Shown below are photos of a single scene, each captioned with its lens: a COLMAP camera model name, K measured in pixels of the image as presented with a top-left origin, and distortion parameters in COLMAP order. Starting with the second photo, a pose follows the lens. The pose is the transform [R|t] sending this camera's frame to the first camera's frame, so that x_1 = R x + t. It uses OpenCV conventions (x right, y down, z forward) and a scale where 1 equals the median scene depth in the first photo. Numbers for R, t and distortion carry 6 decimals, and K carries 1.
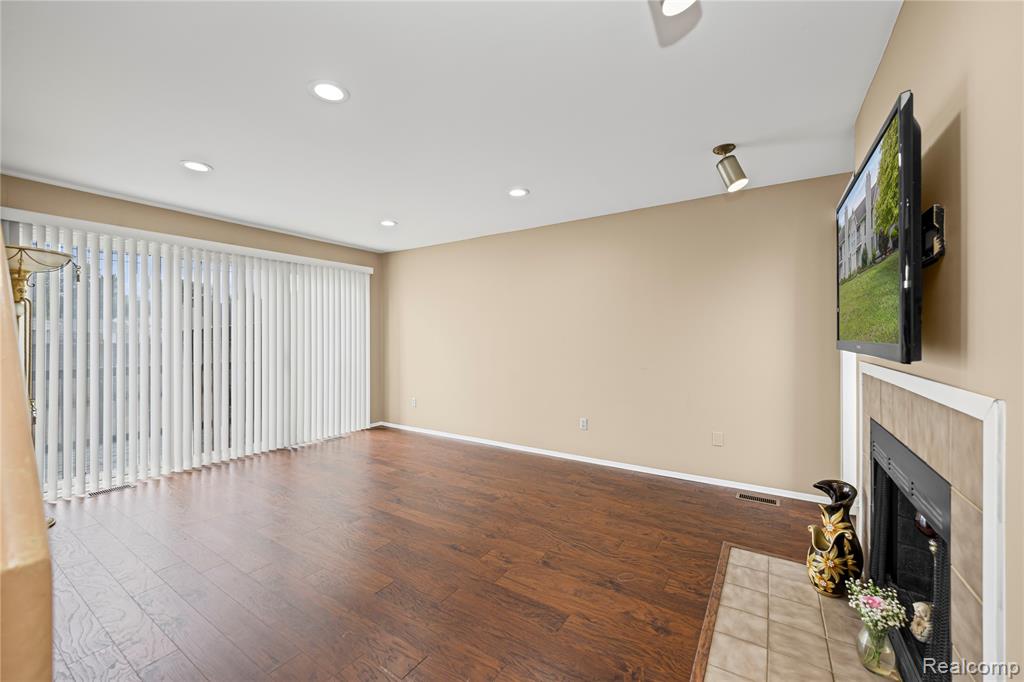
lens RADIAL K [[412.0, 0, 510.5], [0, 412.0, 334.4], [0, 0, 1]] dist [-0.006741, 0.000317]
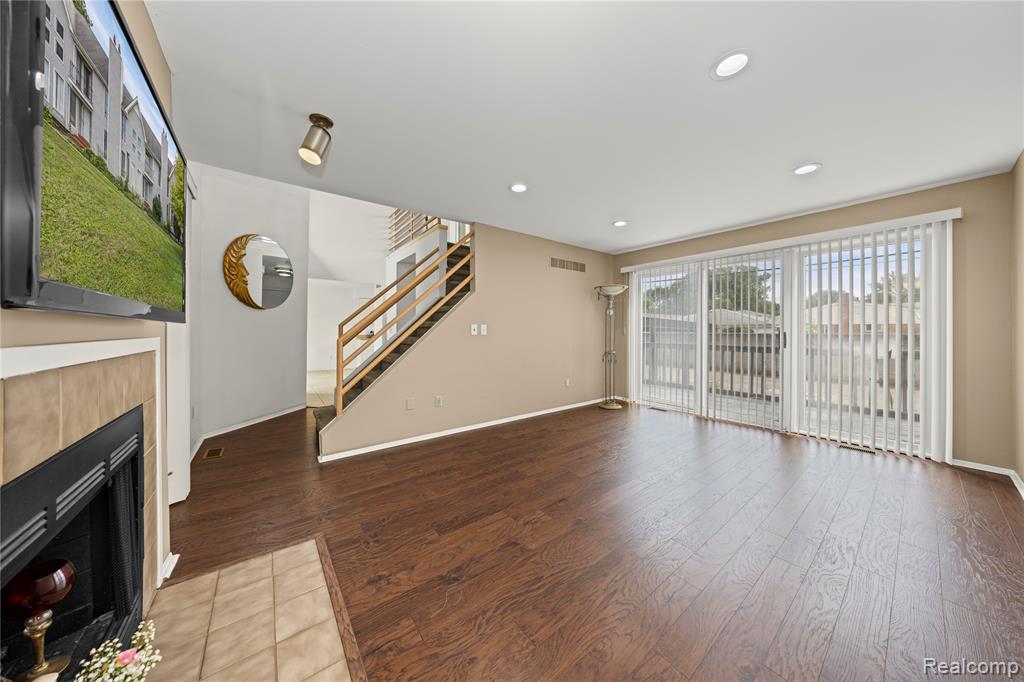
lens RADIAL K [[340.3, 0, 518.1], [0, 340.3, 327.4], [0, 0, 1]] dist [-0.007127, 0.000491]
pose [[-0.344604, 0.003720, -0.938741, 1.002321], [-0.001513, 0.999989, 0.004519, 0.048490], [0.938747, 0.002978, -0.344594, 1.544031]]
